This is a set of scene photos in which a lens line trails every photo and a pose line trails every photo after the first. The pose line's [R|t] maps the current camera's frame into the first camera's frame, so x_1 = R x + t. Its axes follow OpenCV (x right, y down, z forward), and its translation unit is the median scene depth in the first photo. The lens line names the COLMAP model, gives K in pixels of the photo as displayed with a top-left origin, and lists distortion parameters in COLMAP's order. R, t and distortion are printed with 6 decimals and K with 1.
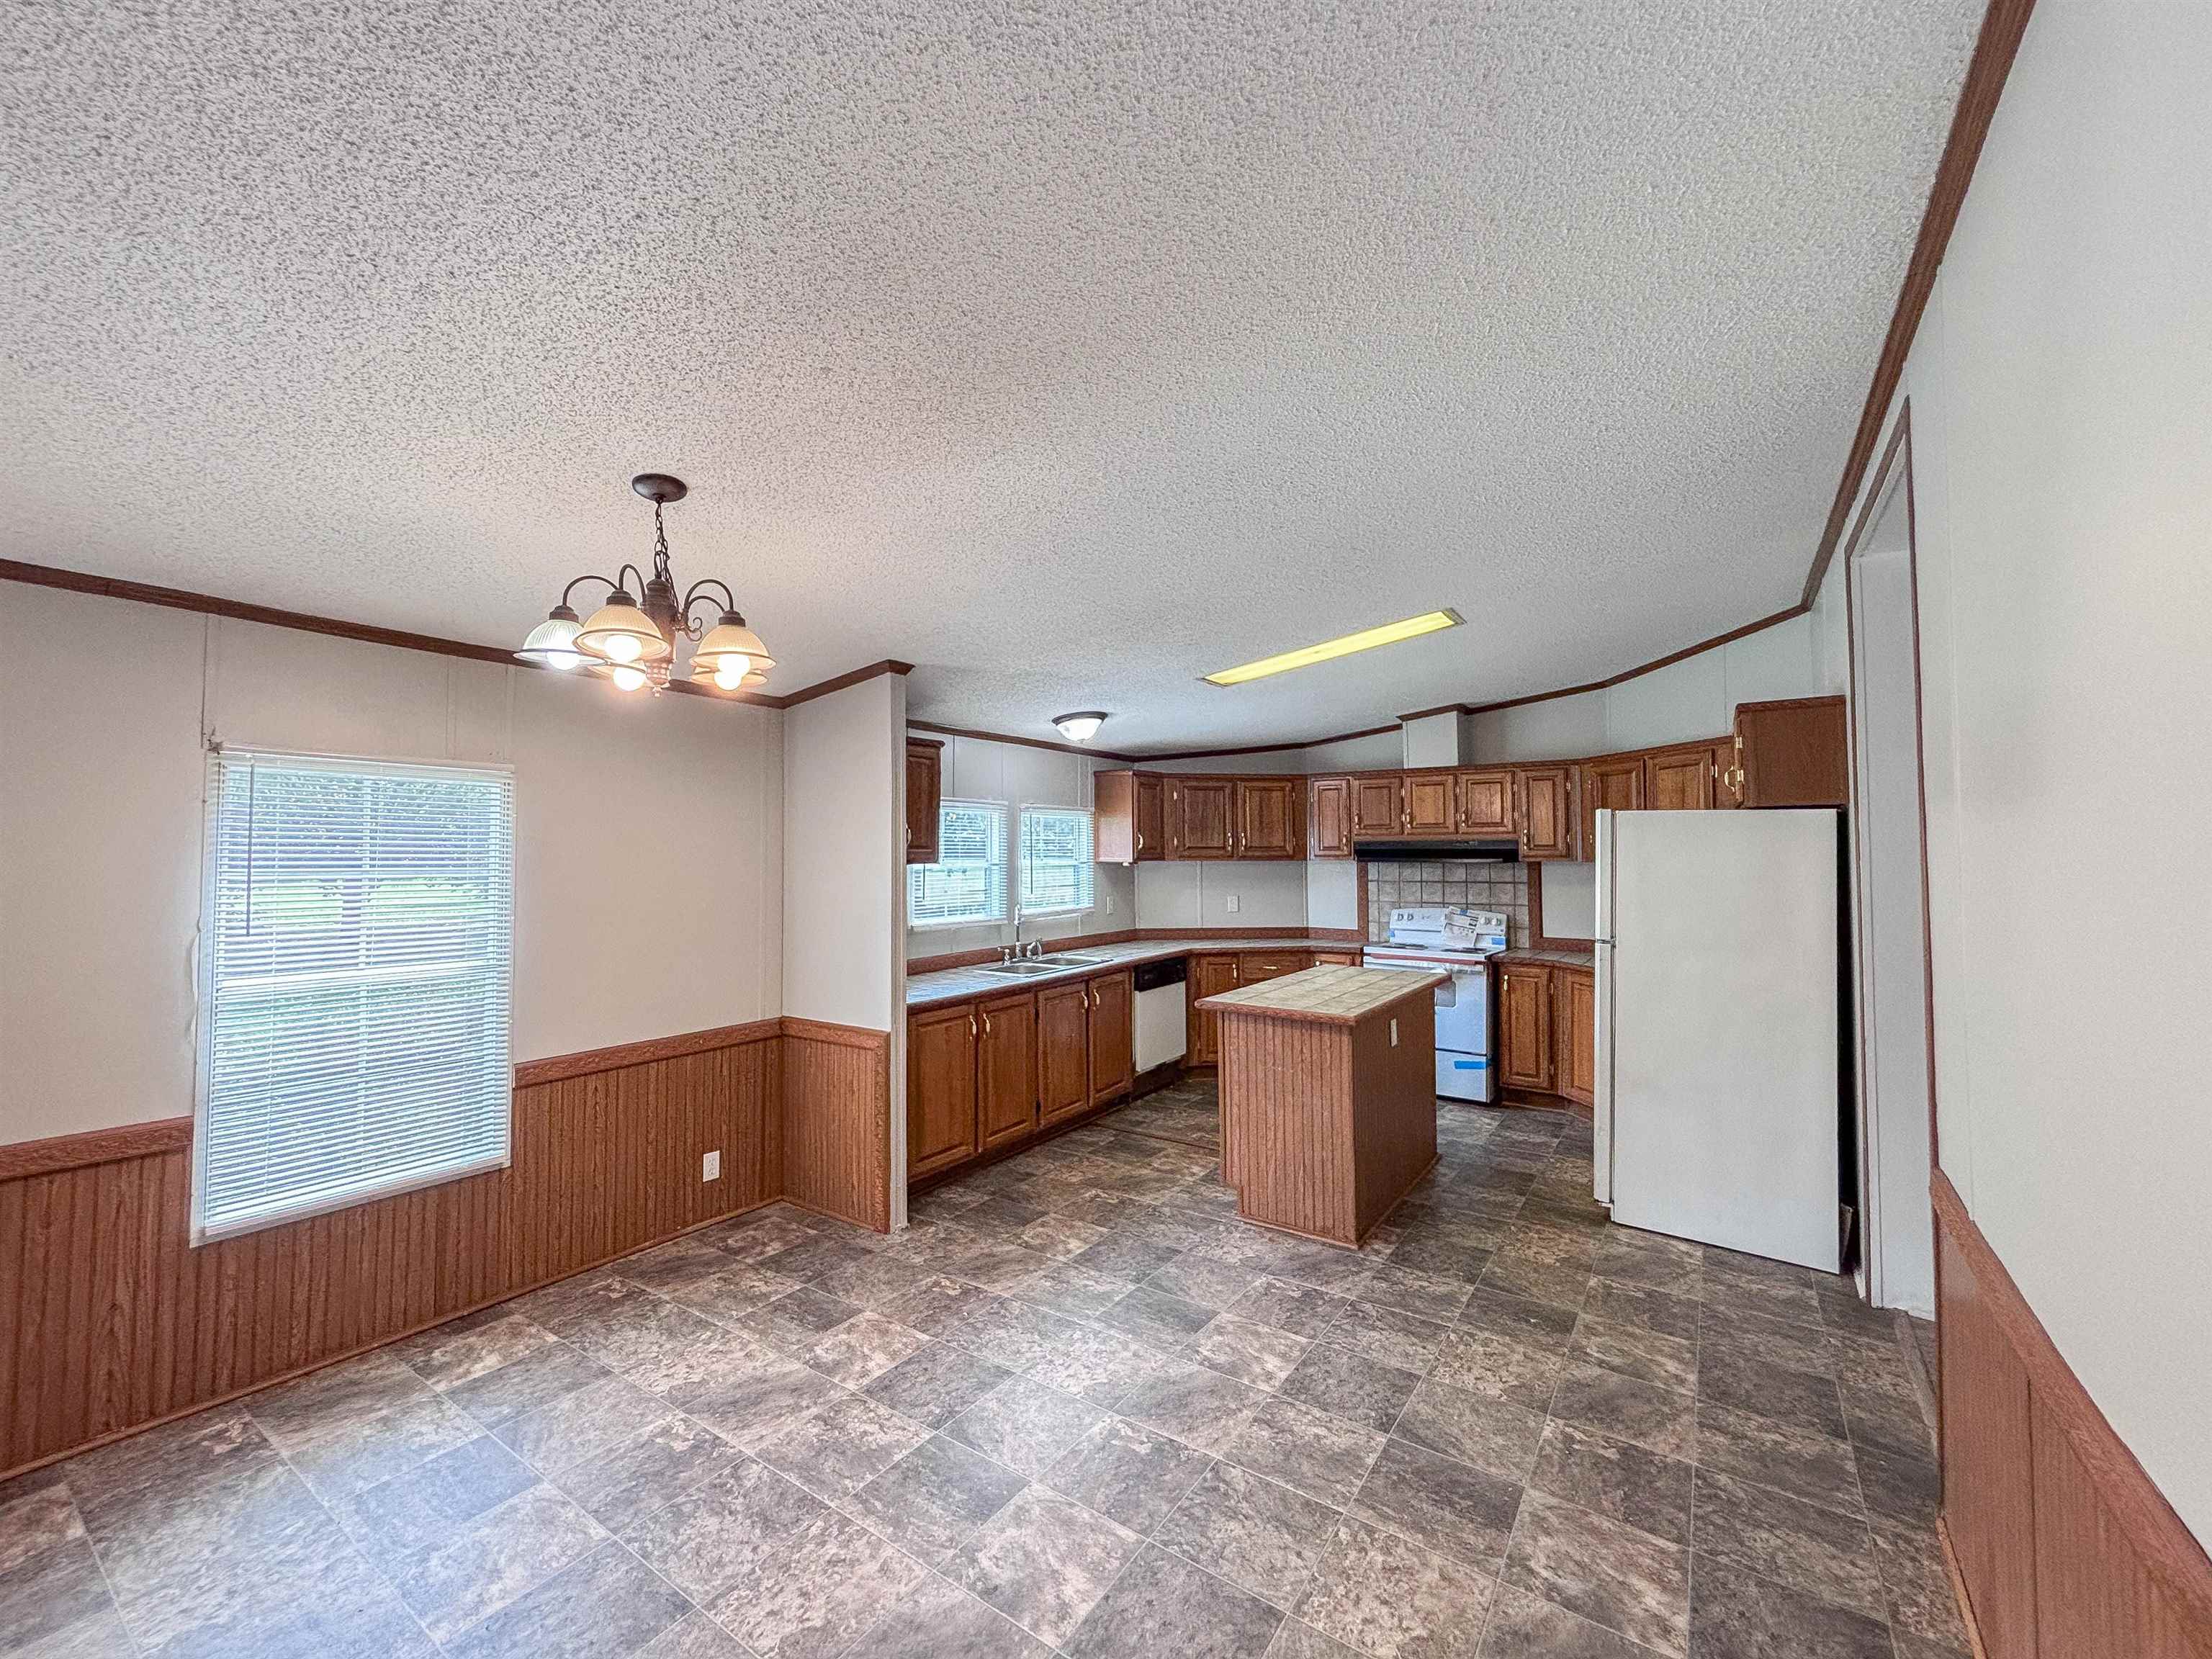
lens RADIAL K [[898.1, 0, 1108.9], [0, 898.1, 837.4], [0, 0, 1]] dist [0.002402, 0.000558]
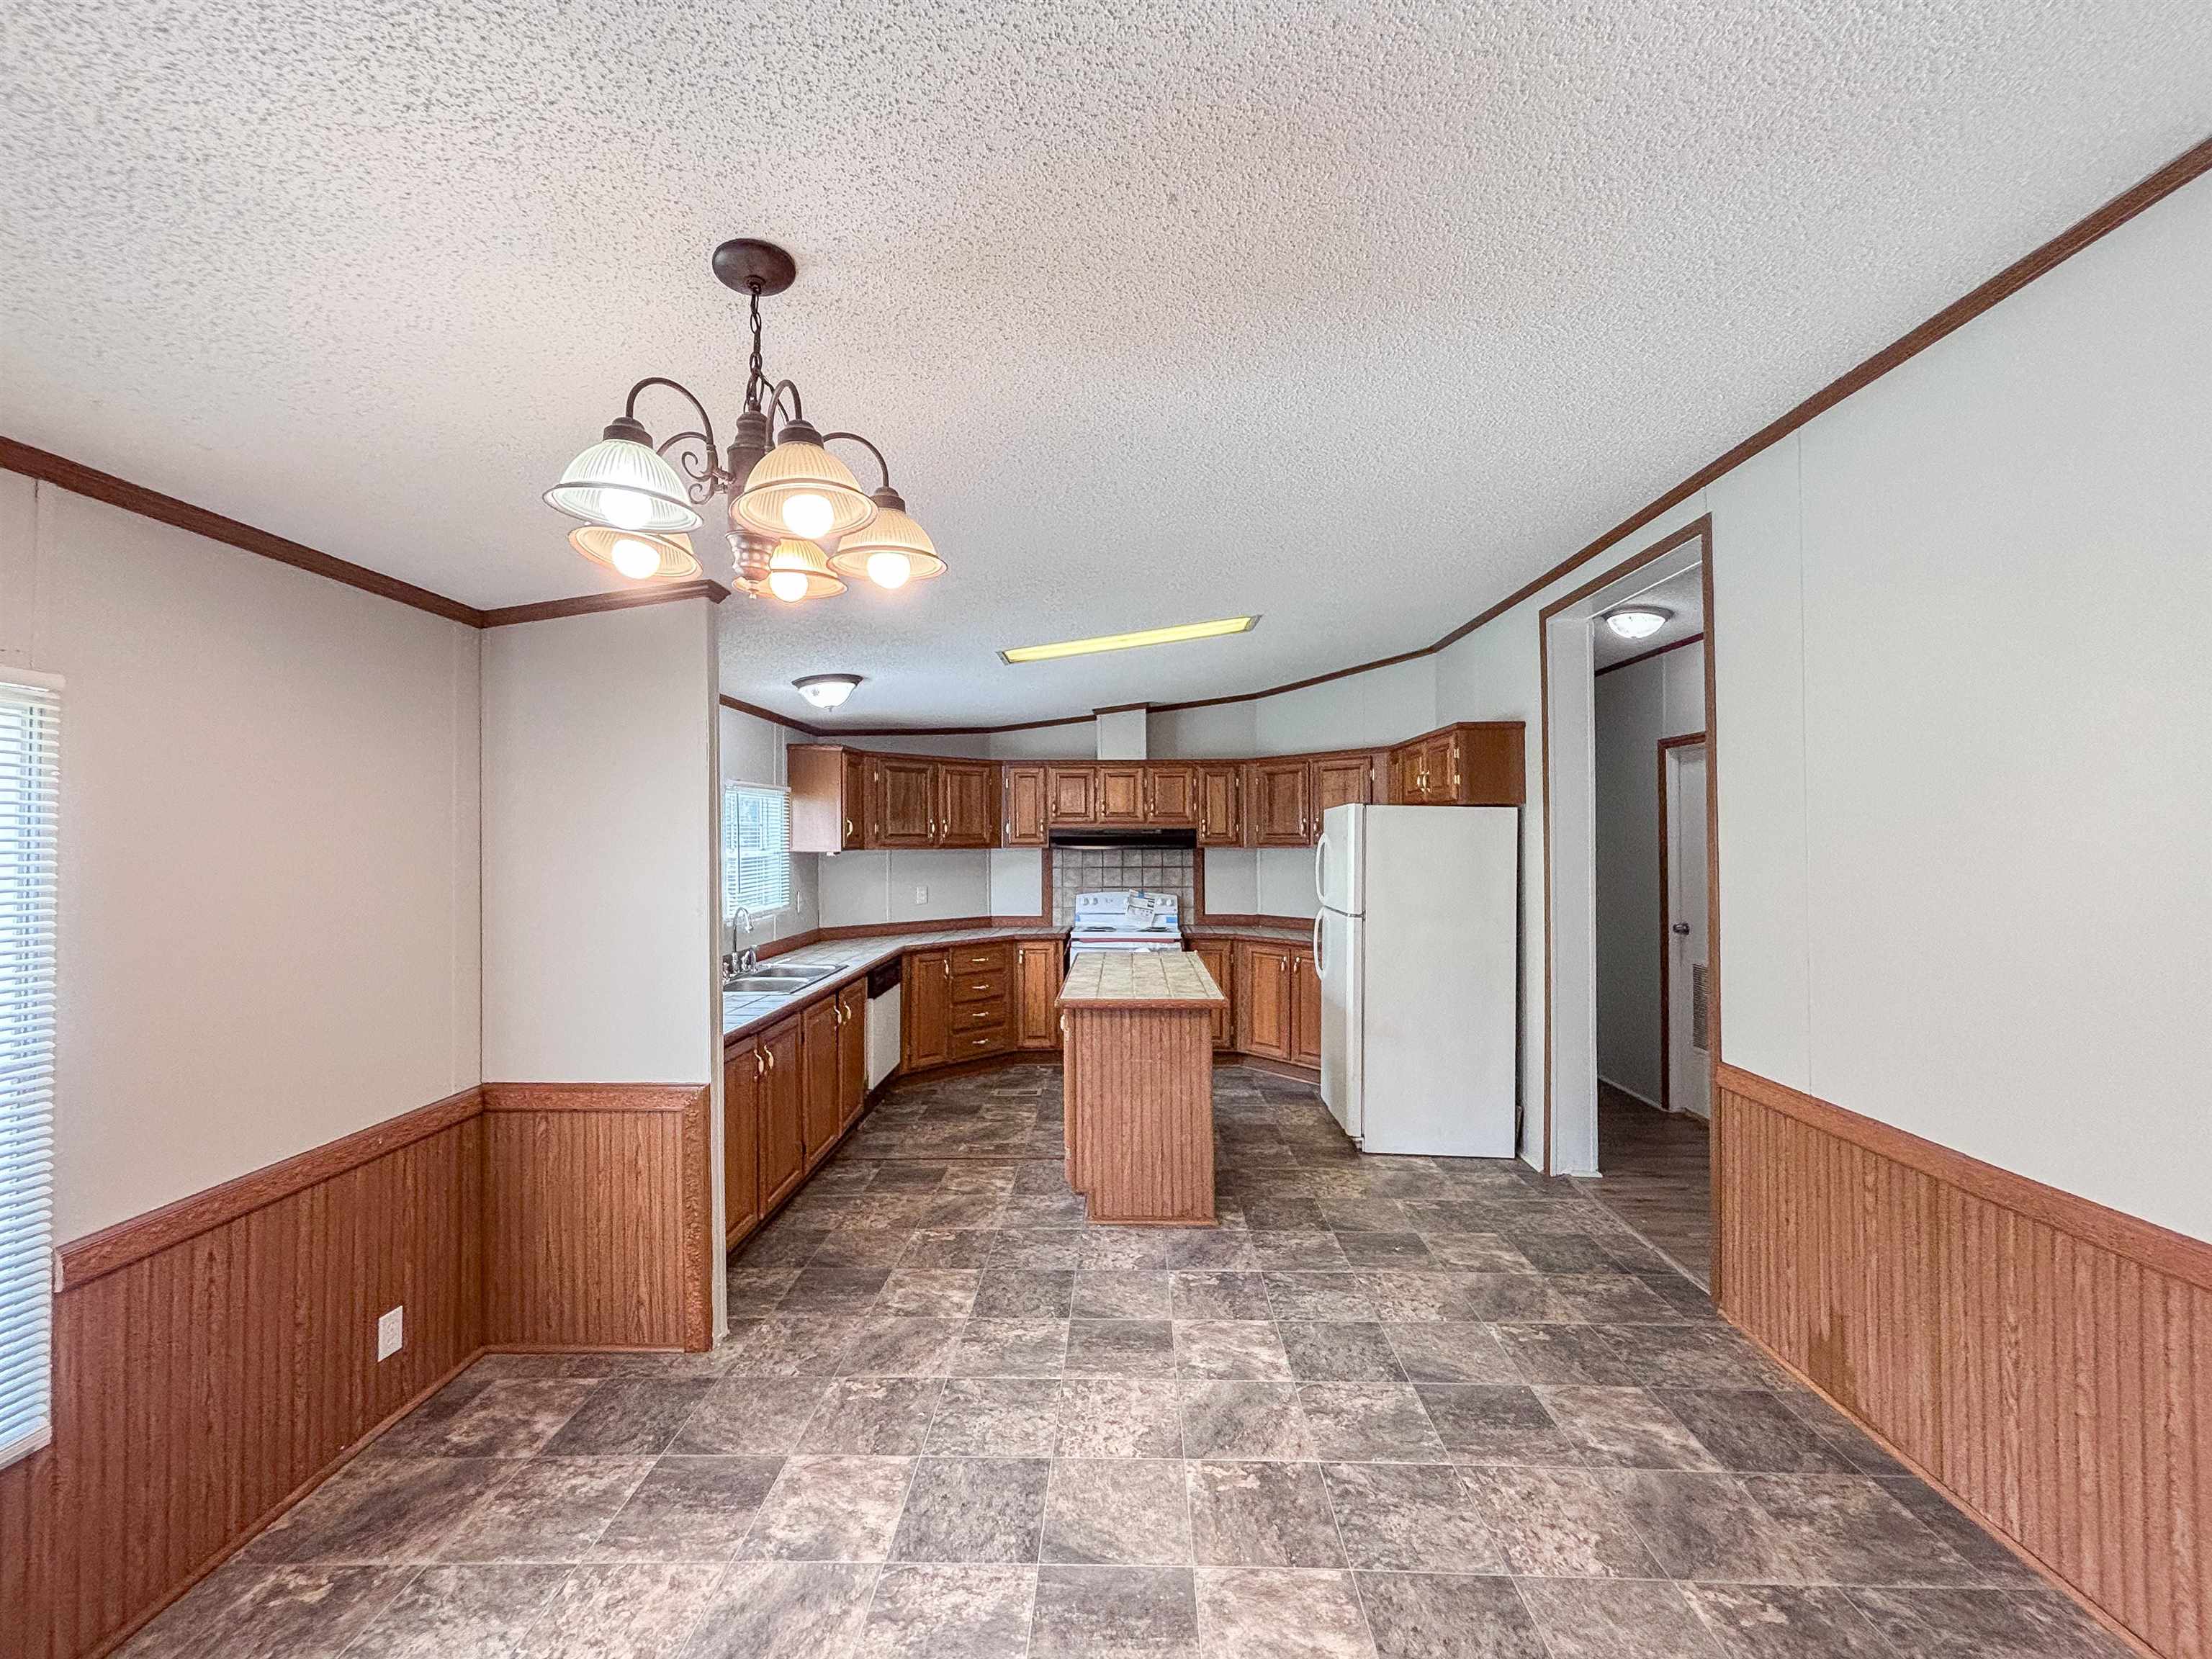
lens RADIAL K [[898.1, 0, 1121.5], [0, 898.1, 835.9], [0, 0, 1]] dist [0.002402, 0.000558]
pose [[0.836846, 0.002435, 0.547433, -0.270223], [-0.010103, 0.999888, 0.010997, 0.000209], [-0.547345, -0.014734, 0.836777, 0.140242]]
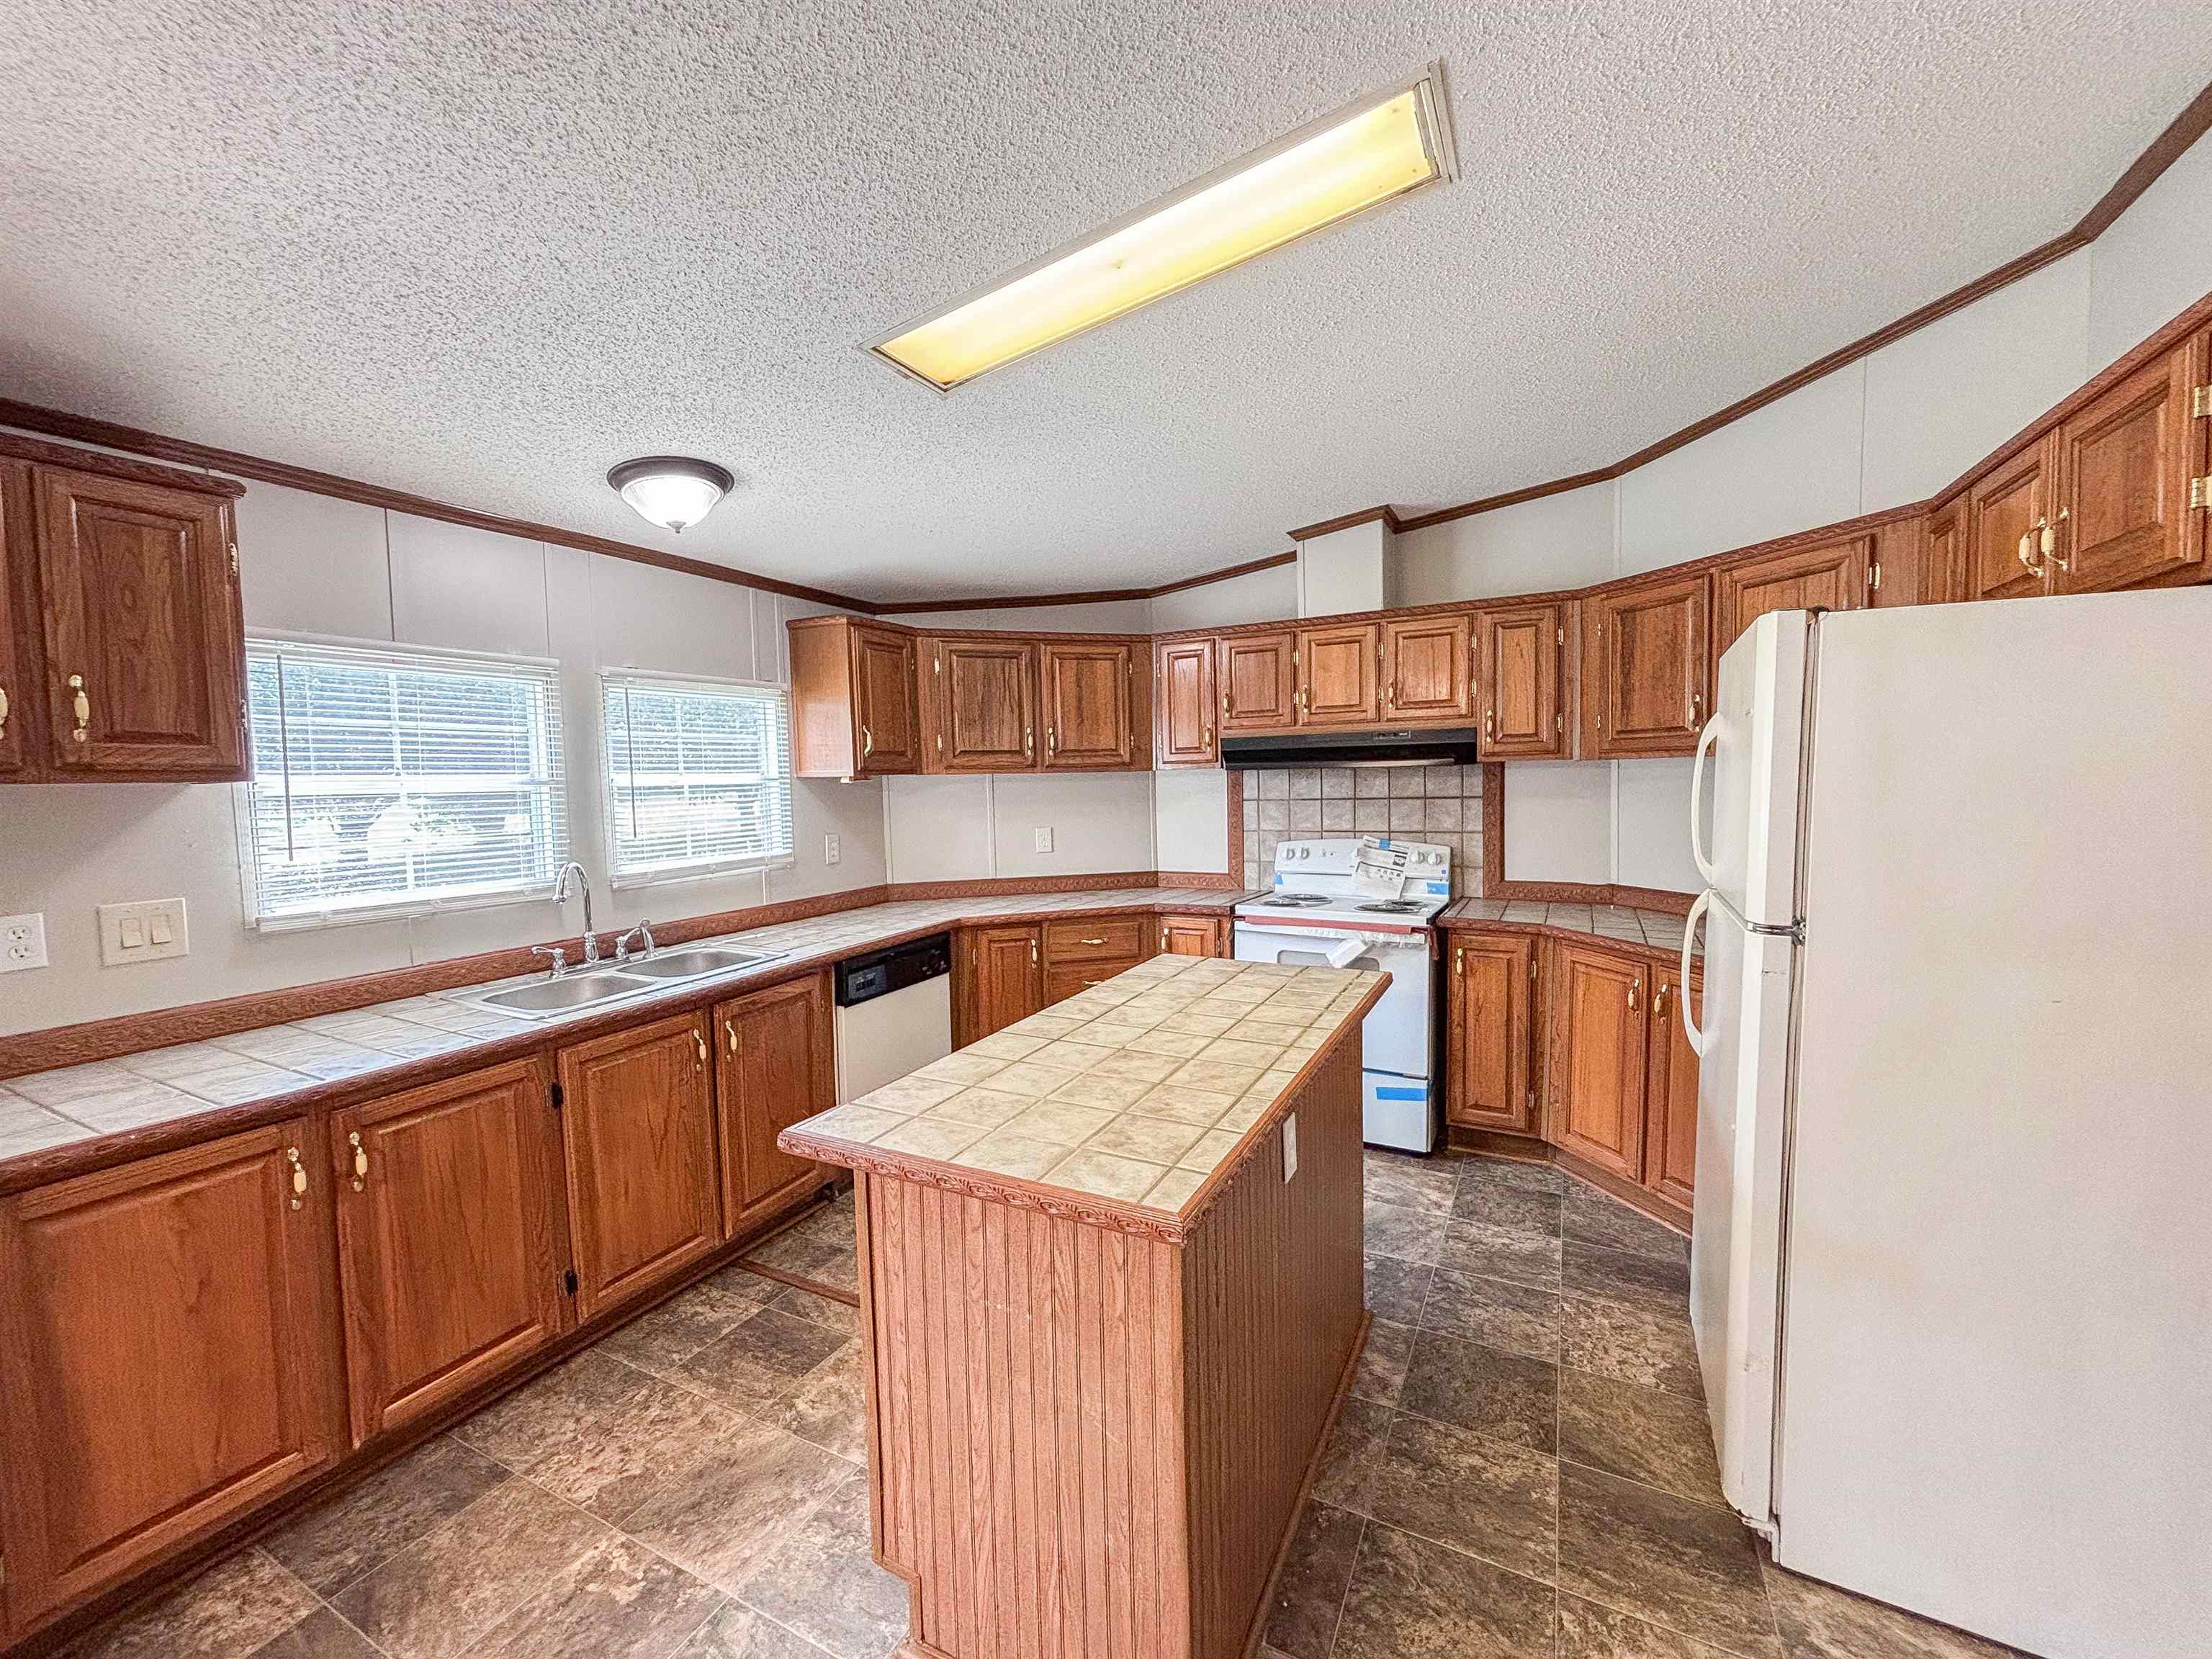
lens RADIAL K [[898.1, 0, 1097.7], [0, 898.1, 842.9], [0, 0, 1]] dist [0.002402, 0.000558]
pose [[0.993406, -0.027180, 0.111385, 0.144693], [0.016951, 0.995636, 0.091771, 0.023396], [-0.113393, -0.089278, 0.989531, 0.476619]]
